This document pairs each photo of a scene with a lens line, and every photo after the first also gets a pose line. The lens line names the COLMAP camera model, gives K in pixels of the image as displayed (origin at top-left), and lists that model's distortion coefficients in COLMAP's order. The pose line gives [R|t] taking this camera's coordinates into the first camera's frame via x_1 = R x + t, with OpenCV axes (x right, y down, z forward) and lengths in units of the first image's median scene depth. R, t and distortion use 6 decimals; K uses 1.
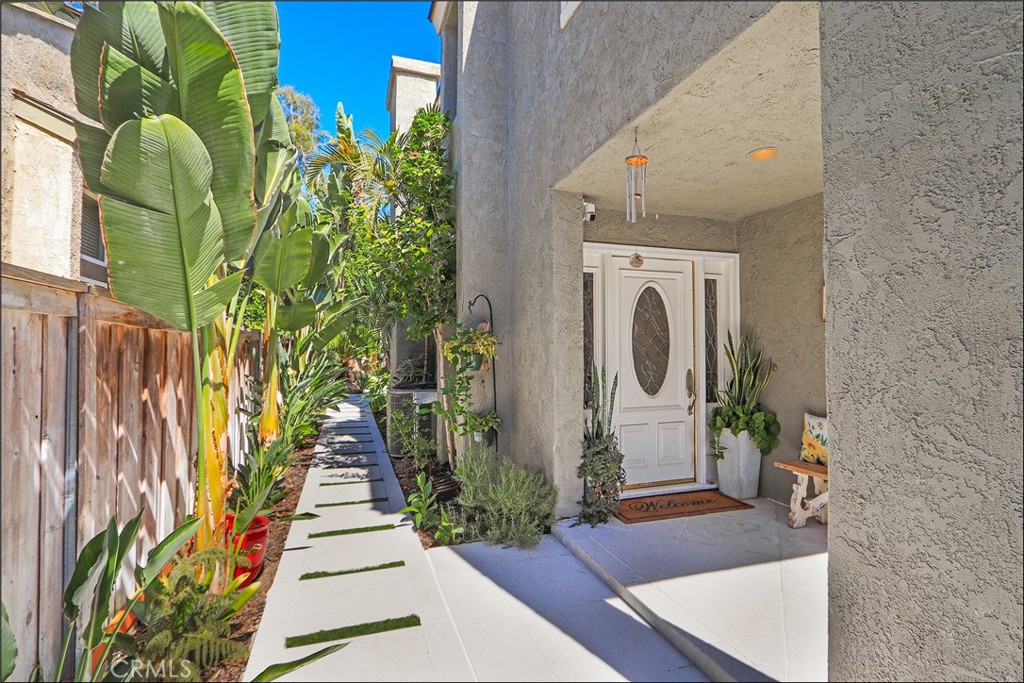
lens RADIAL K [[486.7, 0, 514.1], [0, 486.7, 342.0], [0, 0, 1]] dist [-0.015245, 0.004121]
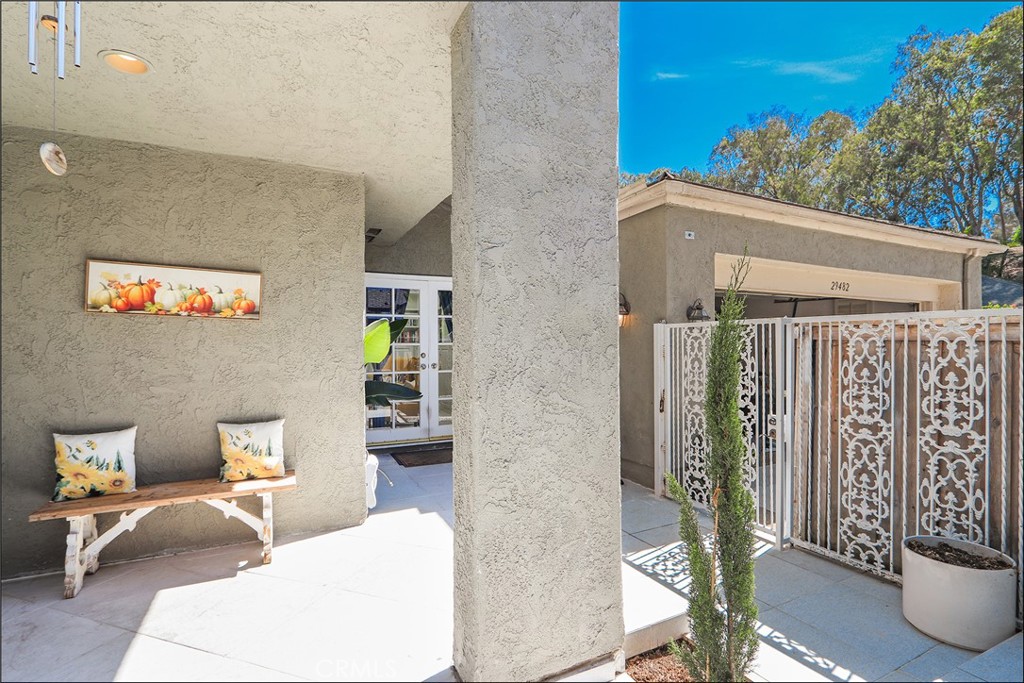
lens RADIAL K [[486.7, 0, 514.5], [0, 486.7, 343.8], [0, 0, 1]] dist [-0.015245, 0.004121]
pose [[-0.130399, 0.000580, 0.991461, -0.507918], [-0.009985, 0.999948, -0.001898, 0.024001], [-0.991411, -0.010147, -0.130386, 1.135937]]
